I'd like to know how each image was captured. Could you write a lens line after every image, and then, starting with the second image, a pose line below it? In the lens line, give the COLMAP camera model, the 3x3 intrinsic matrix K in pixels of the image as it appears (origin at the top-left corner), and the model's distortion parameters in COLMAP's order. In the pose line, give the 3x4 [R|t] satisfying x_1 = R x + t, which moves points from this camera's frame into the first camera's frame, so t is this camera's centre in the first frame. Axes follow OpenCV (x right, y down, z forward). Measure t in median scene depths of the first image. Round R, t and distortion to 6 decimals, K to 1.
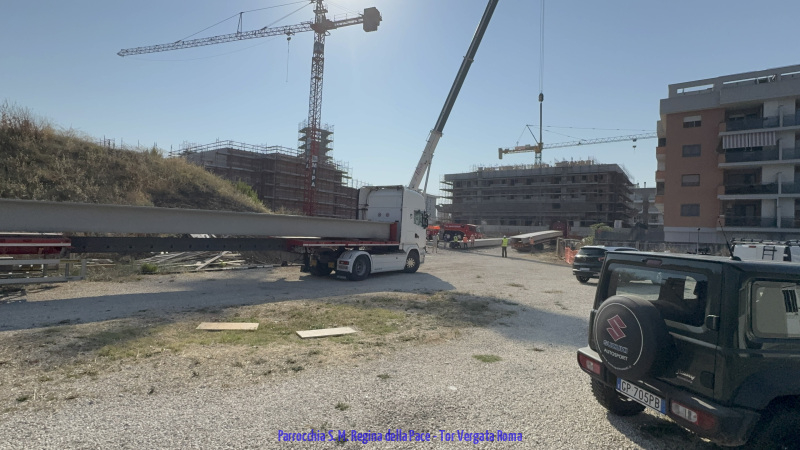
lens RADIAL K [[397.0, 0, 400.0], [0, 397.0, 225.0], [0, 0, 1]] dist [-0.002845, 0.000113]
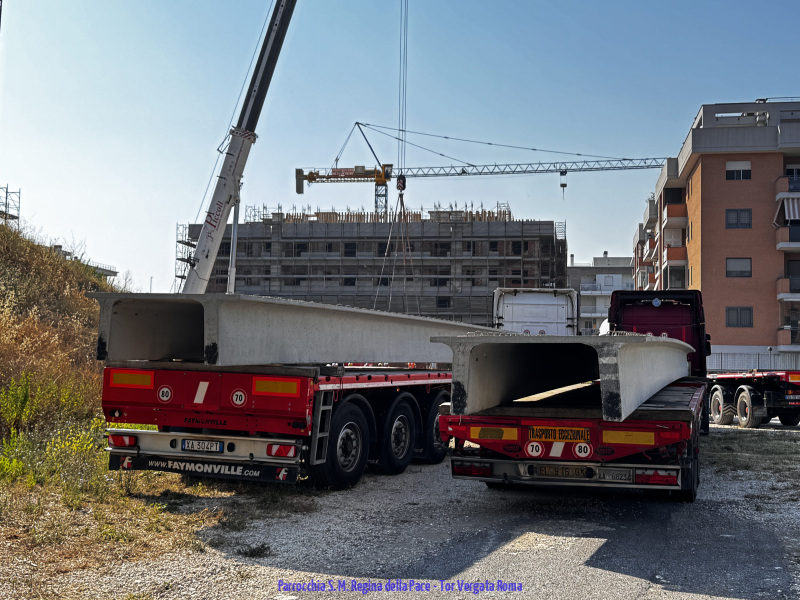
lens RADIAL K [[1003.7, 0, 400.0], [0, 1003.7, 300.0], [0, 0, 1]] dist [0.121668, -0.010084]
pose [[0.901120, 0.009017, 0.433476, -0.201964], [0.008822, 0.999195, -0.039124, -0.003624], [-0.433480, 0.039080, 0.900315, -0.085026]]
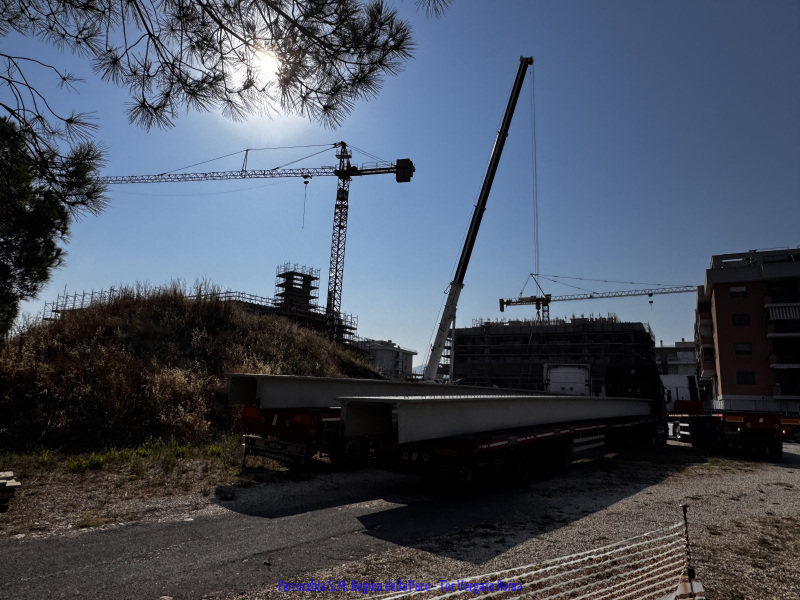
lens RADIAL K [[516.3, 0, 400.0], [0, 516.3, 300.0], [0, 0, 1]] dist [-0.008511, -0.000869]
pose [[0.992454, 0.024067, 0.120233, -0.153206], [-0.003712, 0.985997, -0.166724, -0.005965], [-0.122562, 0.165020, 0.978645, -0.103946]]
